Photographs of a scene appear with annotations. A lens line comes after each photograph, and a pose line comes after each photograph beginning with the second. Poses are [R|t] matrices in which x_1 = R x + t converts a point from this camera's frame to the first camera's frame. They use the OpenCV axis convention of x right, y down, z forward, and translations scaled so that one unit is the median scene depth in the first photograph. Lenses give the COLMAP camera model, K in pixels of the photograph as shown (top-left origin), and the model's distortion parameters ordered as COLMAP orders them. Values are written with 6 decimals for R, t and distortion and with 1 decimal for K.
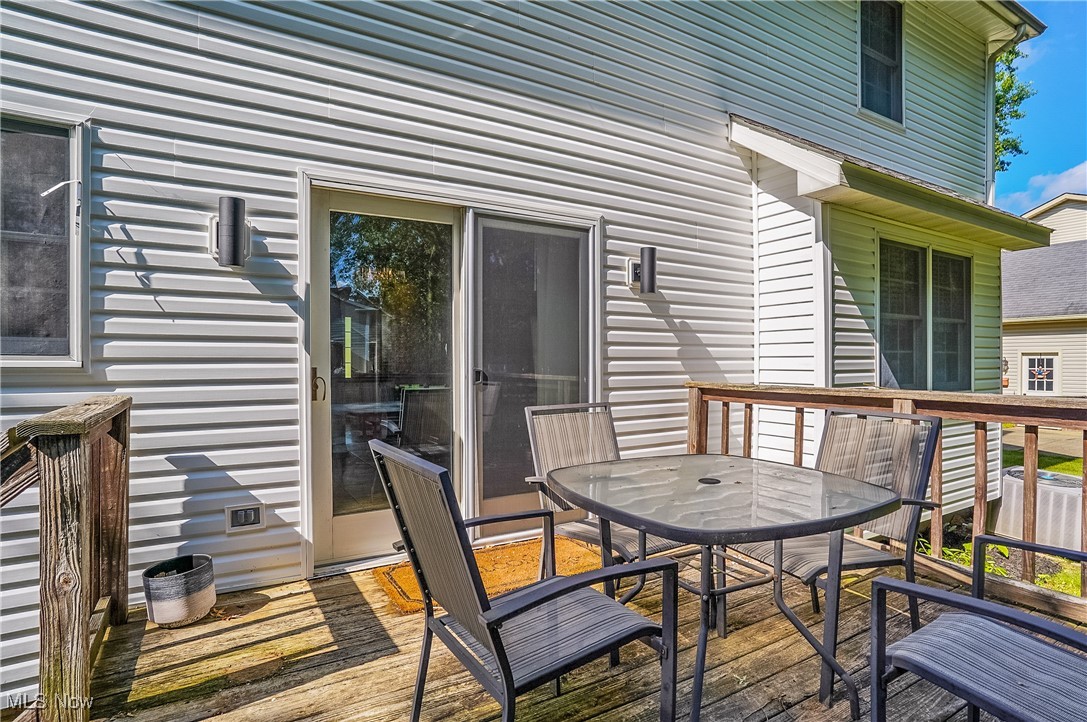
lens RADIAL K [[576.7, 0, 543.5], [0, 576.7, 361.0], [0, 0, 1]] dist [-0.005325, -0.000928]
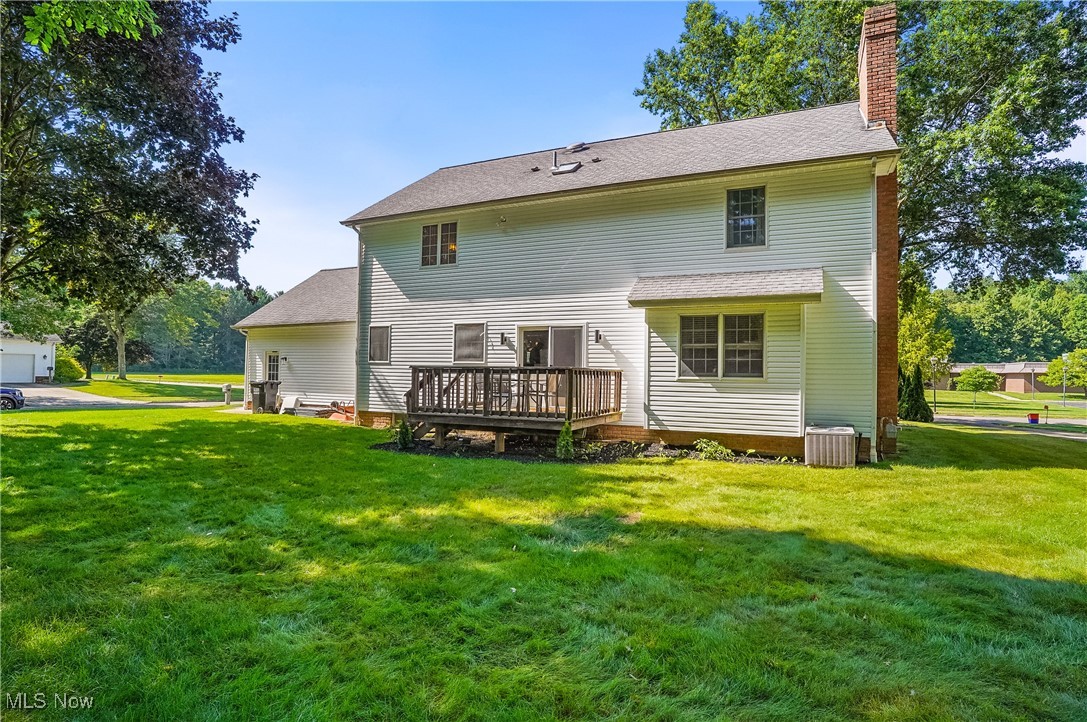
lens RADIAL K [[576.7, 0, 543.5], [0, 576.7, 361.0], [0, 0, 1]] dist [-0.005325, -0.000928]
pose [[0.556195, -0.020787, -0.830792, 3.748771], [-0.029781, 0.998546, -0.044922, 0.198369], [0.830518, 0.049727, 0.554767, -1.506889]]
